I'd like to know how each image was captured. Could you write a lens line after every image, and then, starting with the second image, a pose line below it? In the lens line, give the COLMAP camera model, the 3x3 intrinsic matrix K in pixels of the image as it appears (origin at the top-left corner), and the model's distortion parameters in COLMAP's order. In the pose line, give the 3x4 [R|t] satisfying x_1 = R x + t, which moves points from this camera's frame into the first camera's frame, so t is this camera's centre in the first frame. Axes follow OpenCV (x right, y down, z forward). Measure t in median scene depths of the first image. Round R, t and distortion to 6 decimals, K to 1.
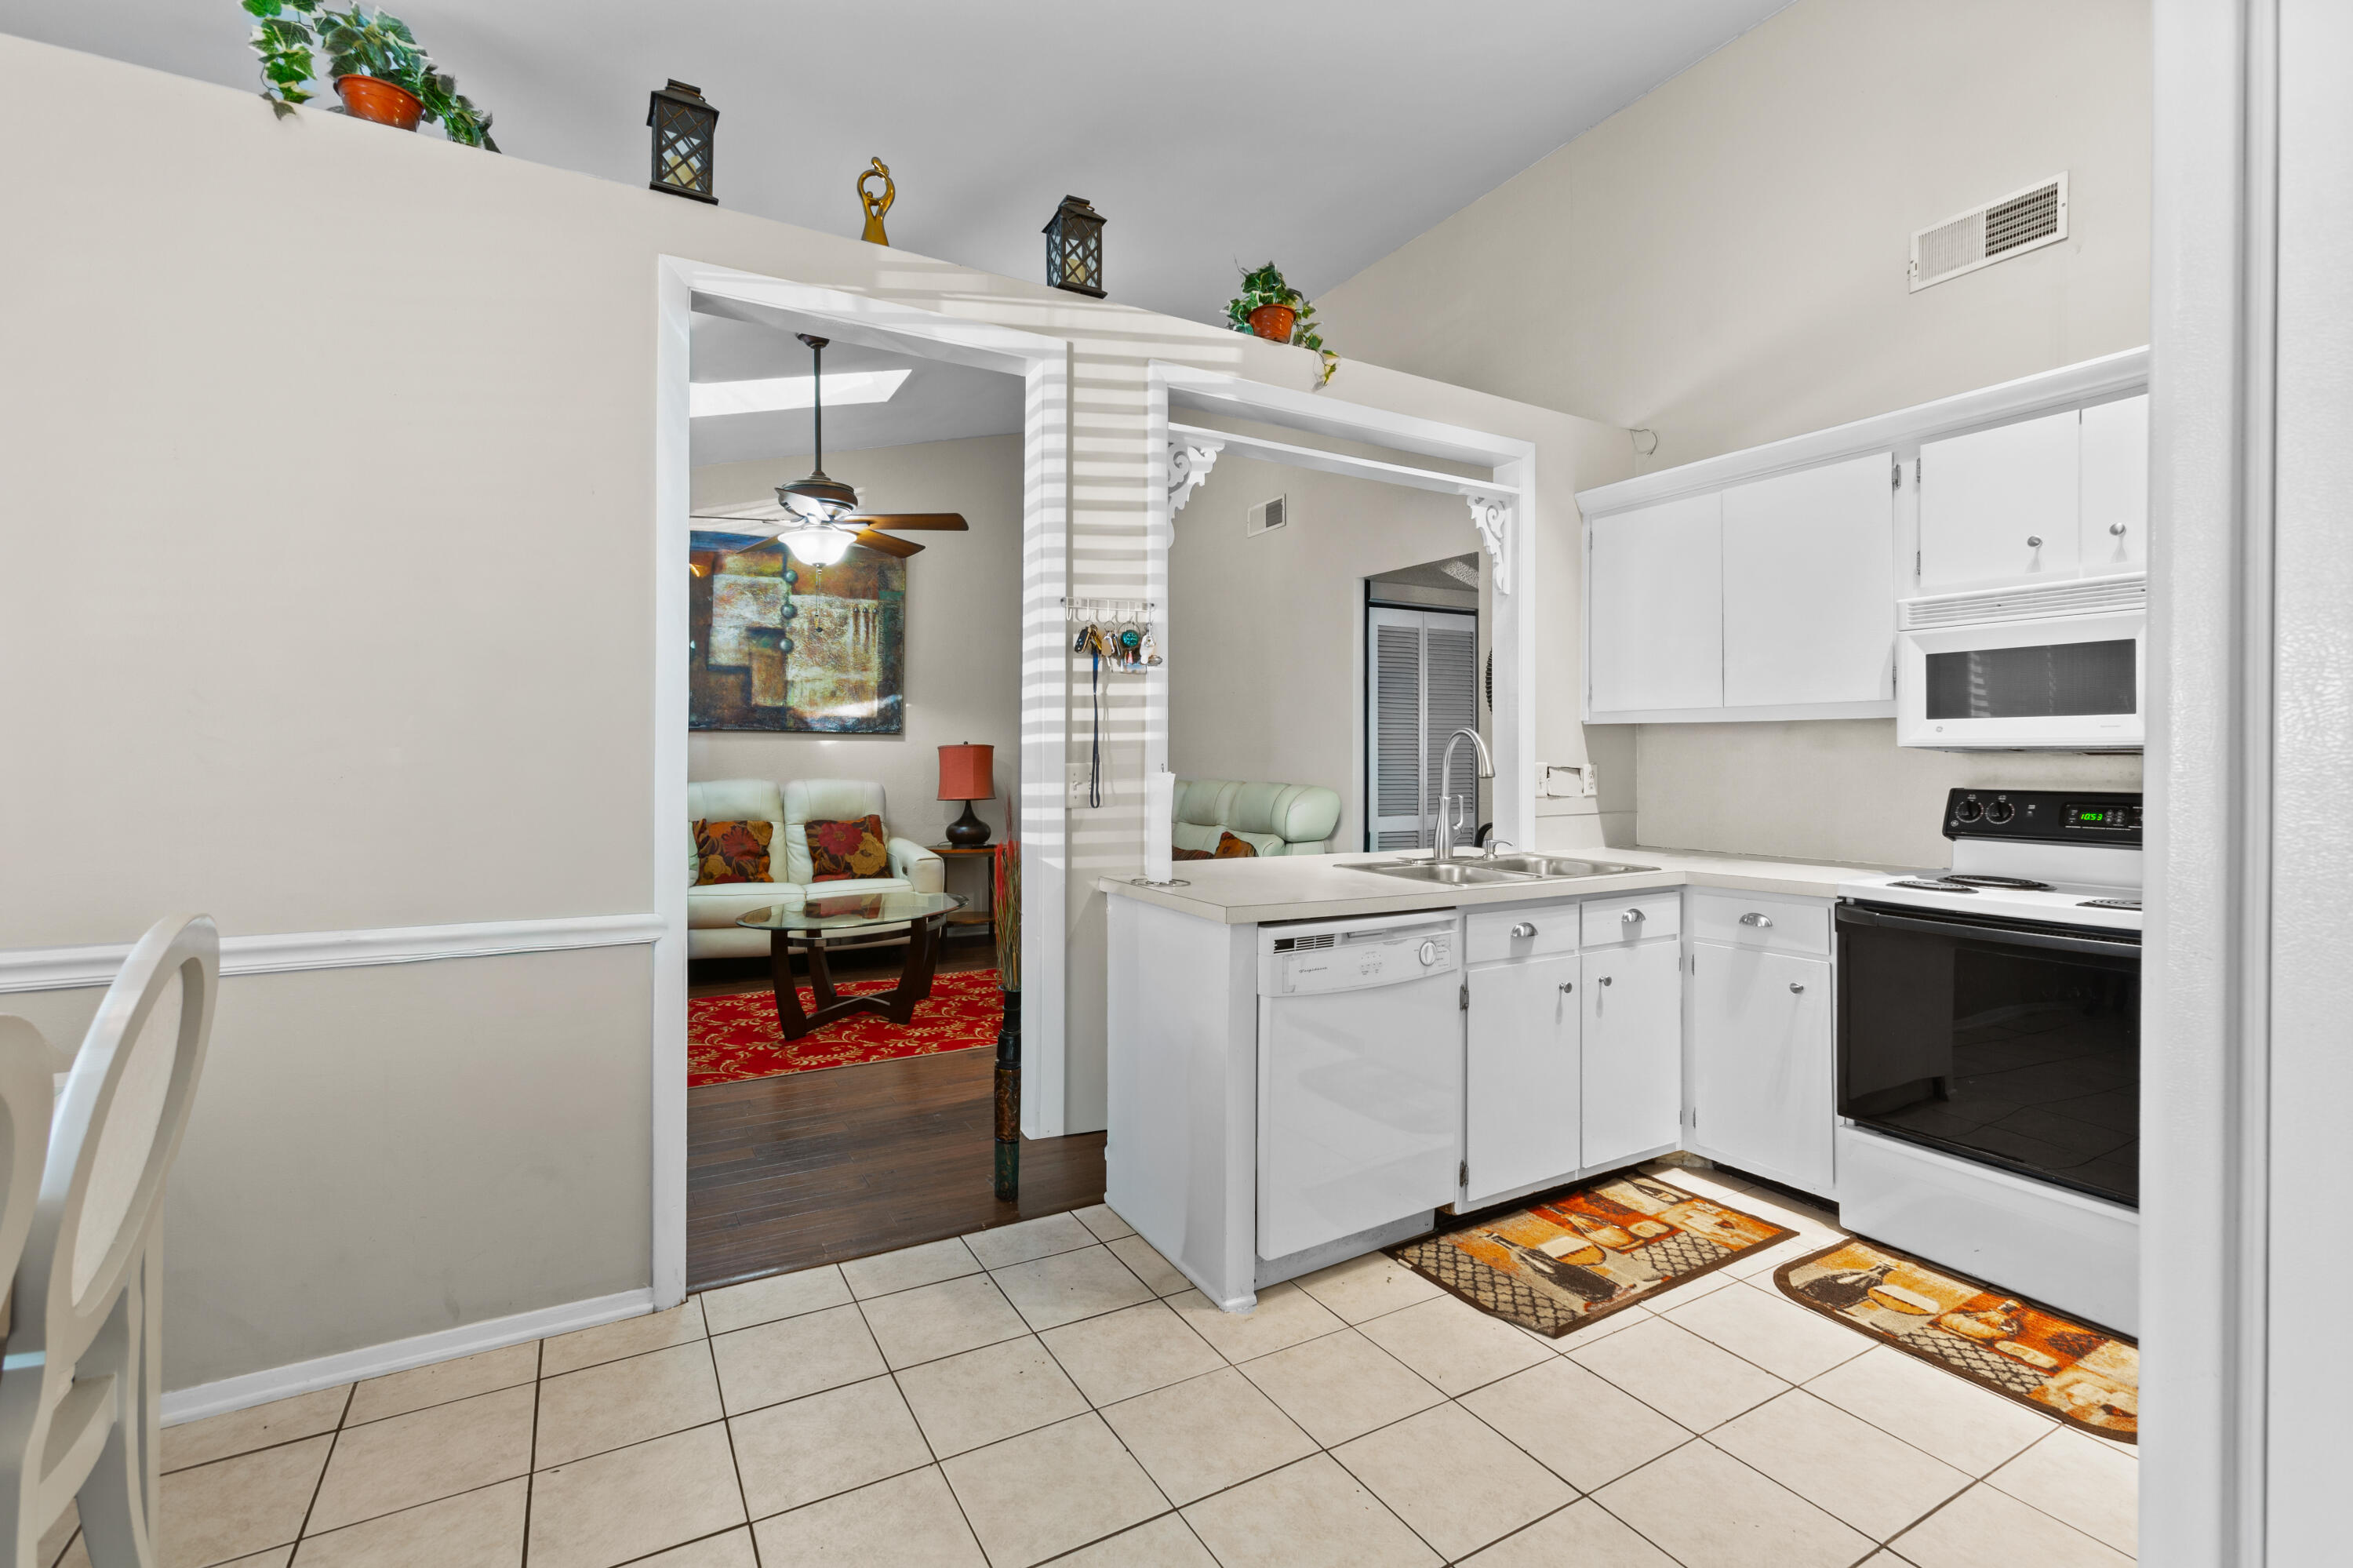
lens RADIAL K [[1051.5, 0, 1177.6], [0, 1051.5, 760.9], [0, 0, 1]] dist [-0.023807, 0.018859]
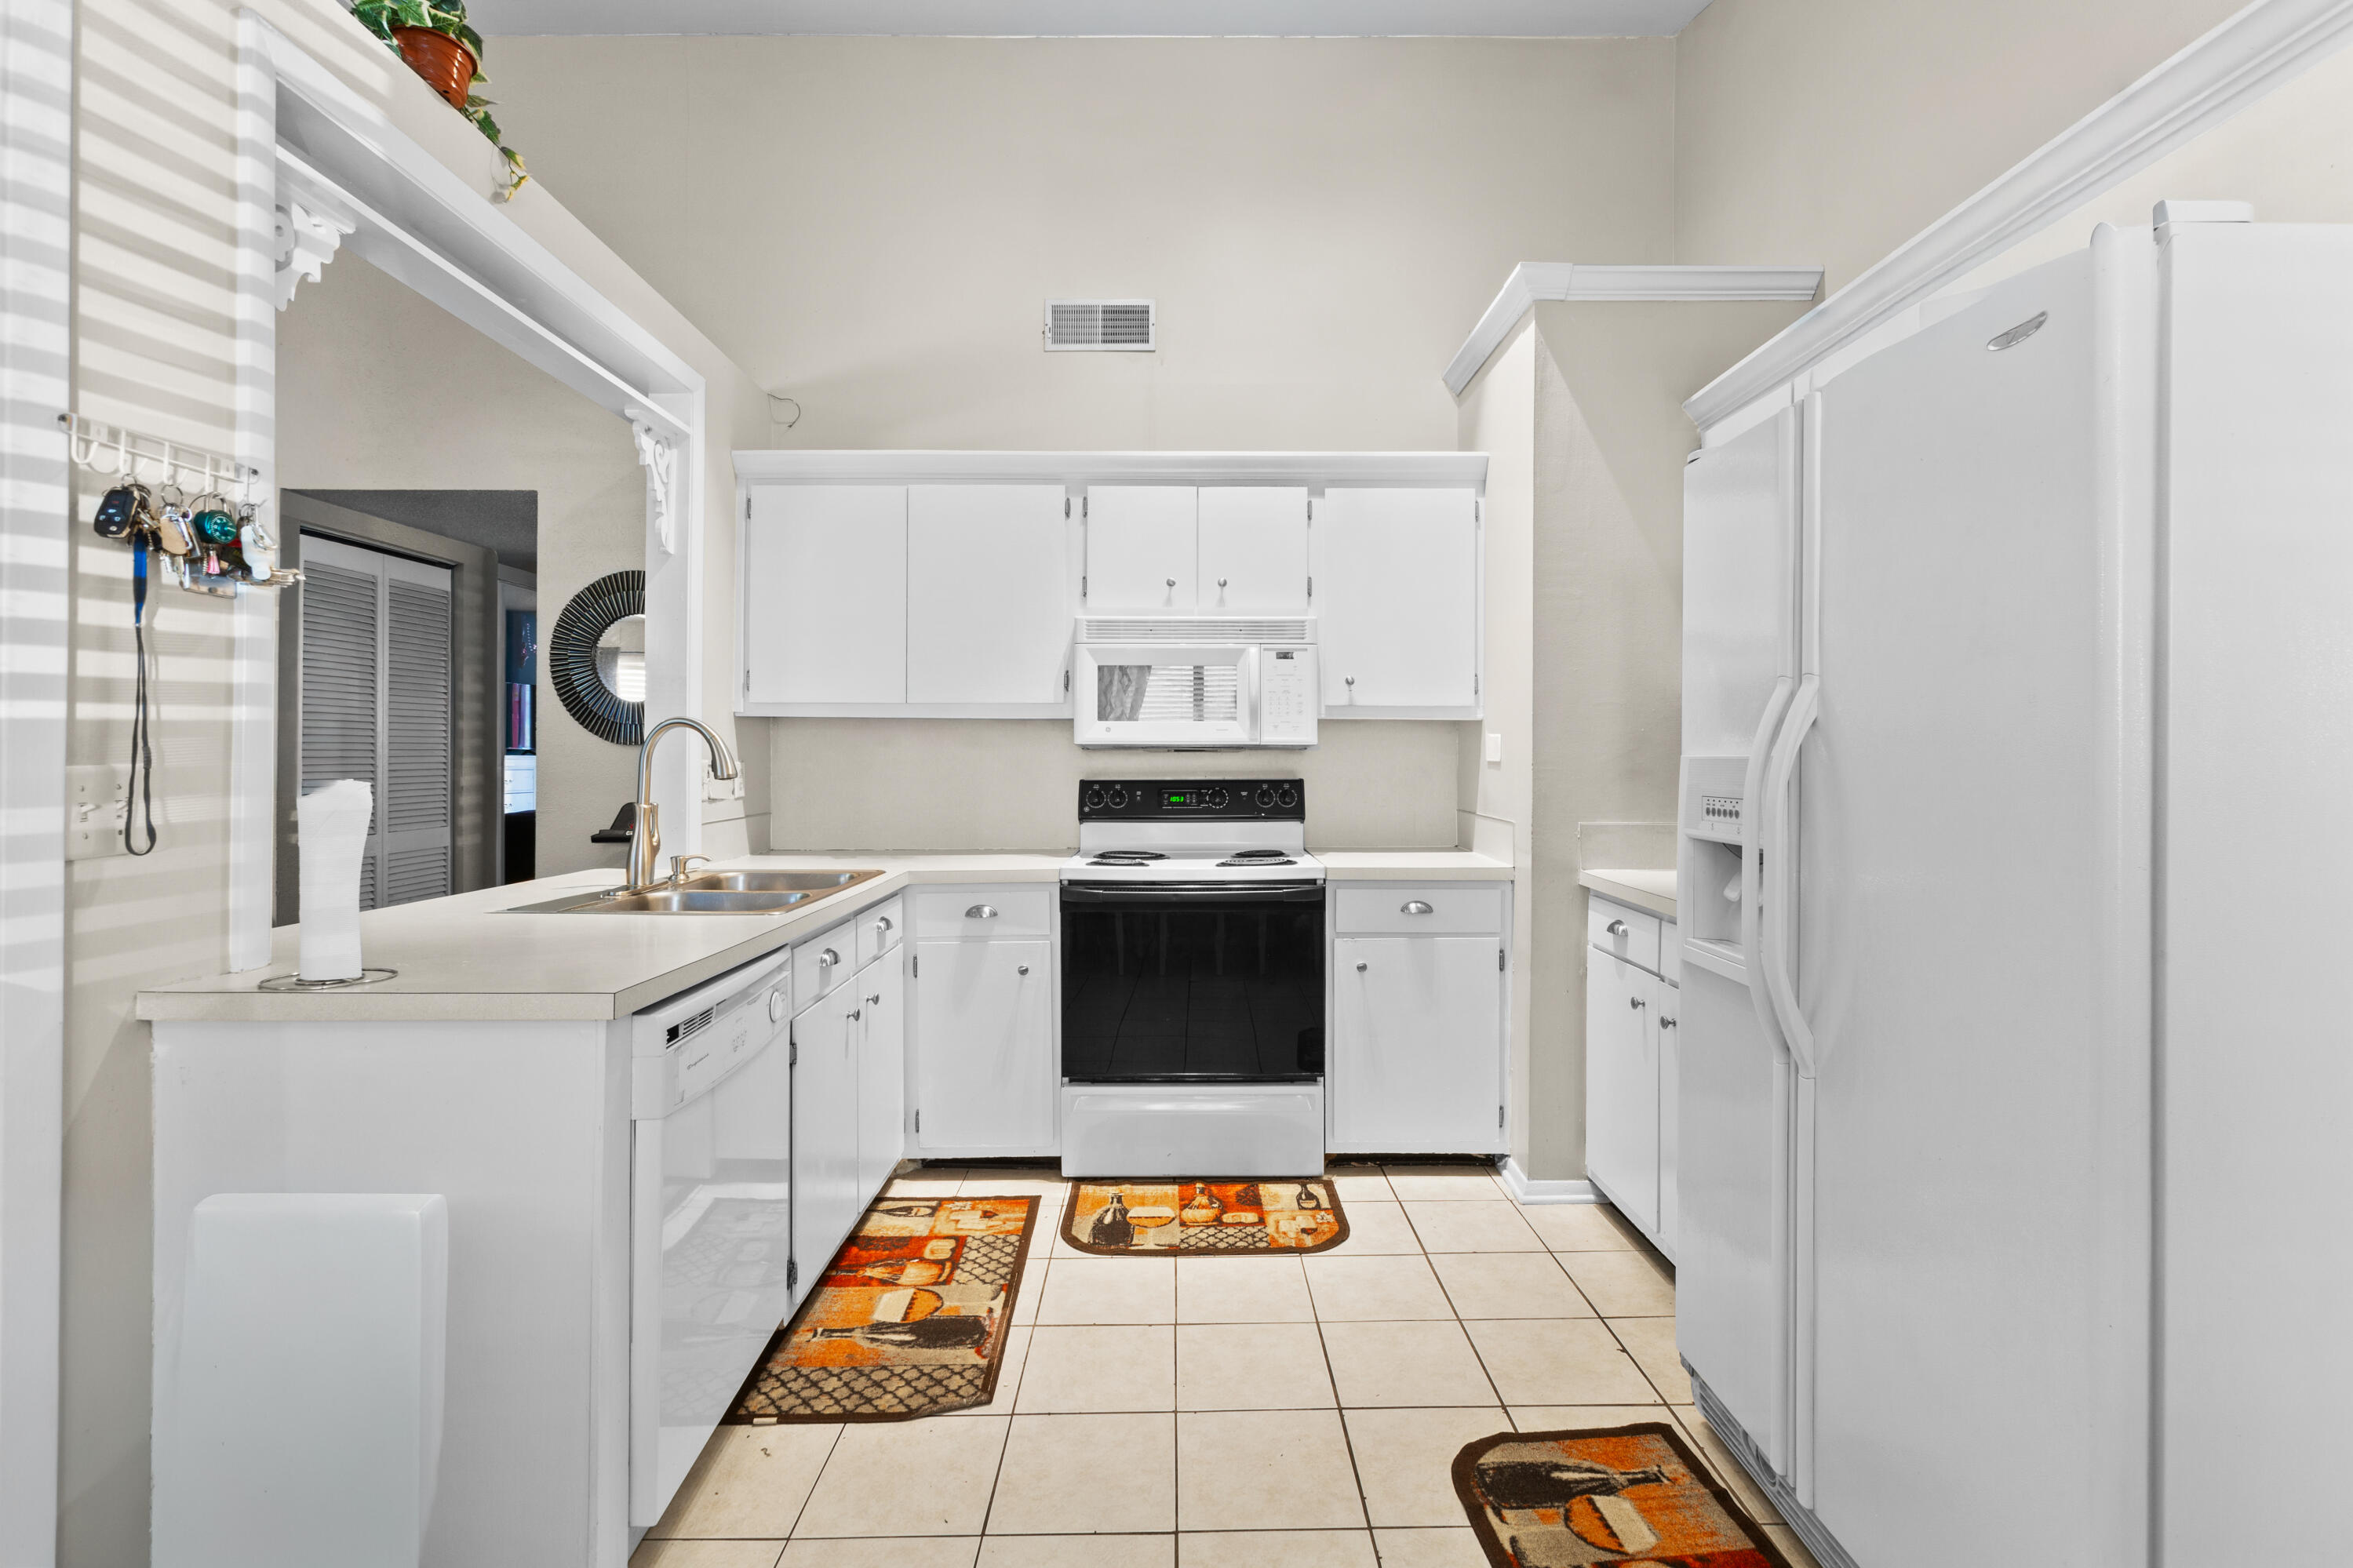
lens RADIAL K [[1061.9, 0, 1177.4], [0, 1061.9, 768.0], [0, 0, 1]] dist [0.000814, 0.000418]
pose [[0.493337, -0.011463, 0.869763, -0.275335], [0.005244, 0.999934, 0.010205, 0.001102], [-0.869822, -0.000474, 0.493365, 0.330560]]
